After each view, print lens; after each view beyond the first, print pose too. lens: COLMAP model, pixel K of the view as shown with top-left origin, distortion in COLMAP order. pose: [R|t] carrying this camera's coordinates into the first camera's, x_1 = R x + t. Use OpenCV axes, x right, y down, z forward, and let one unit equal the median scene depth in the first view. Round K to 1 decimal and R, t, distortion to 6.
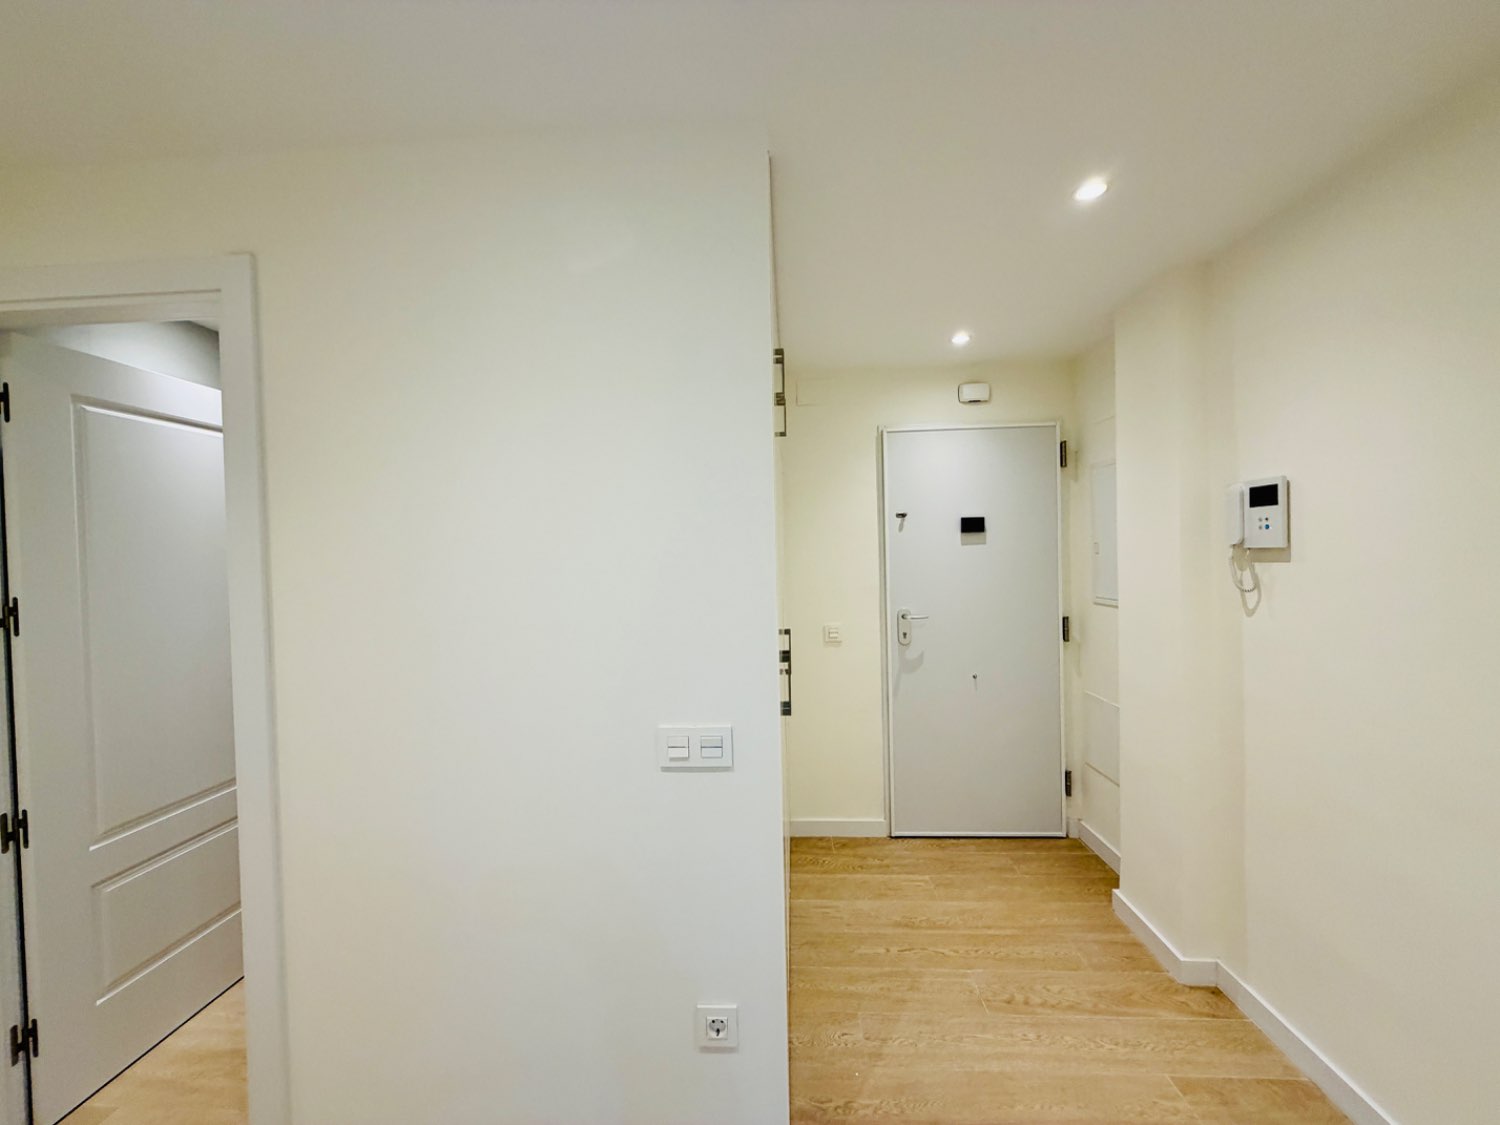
lens RADIAL K [[599.3, 0, 742.4], [0, 599.3, 560.6], [0, 0, 1]] dist [0.000023, -0.000360]
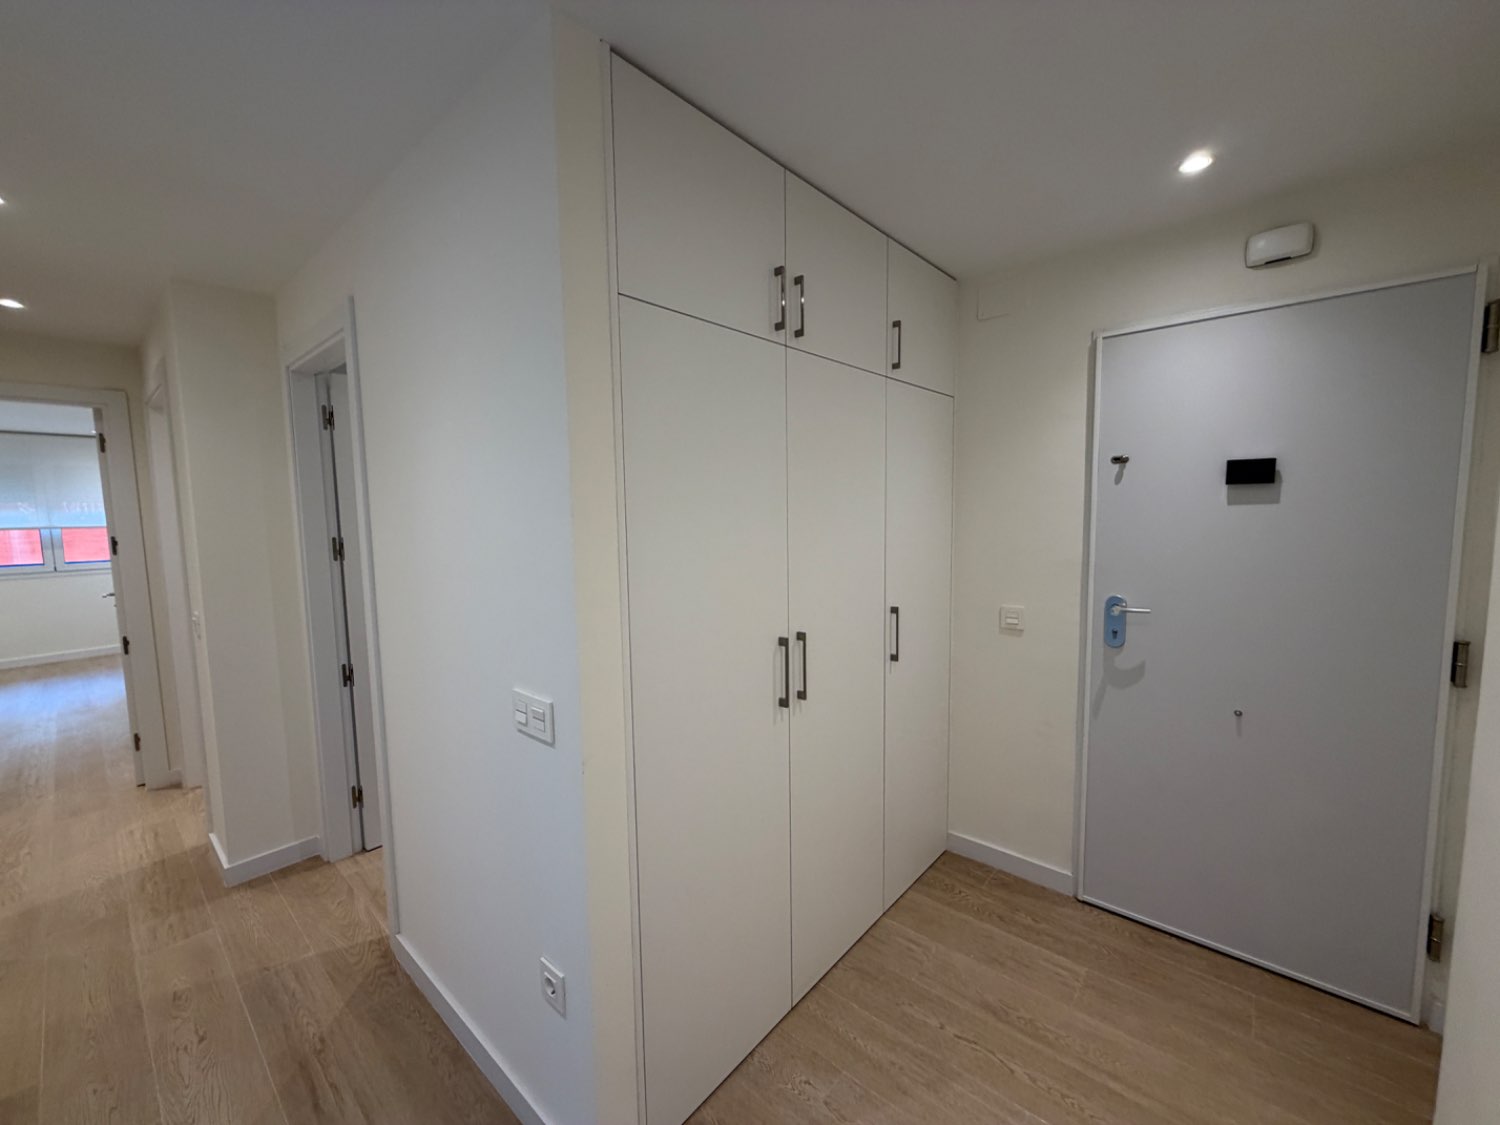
lens RADIAL K [[599.3, 0, 766.4], [0, 599.3, 562.8], [0, 0, 1]] dist [0.000023, -0.000360]
pose [[0.792332, 0.066331, -0.606473, 0.398747], [-0.012063, 0.995581, 0.093129, -0.019111], [0.609971, -0.066473, 0.789631, 0.226507]]
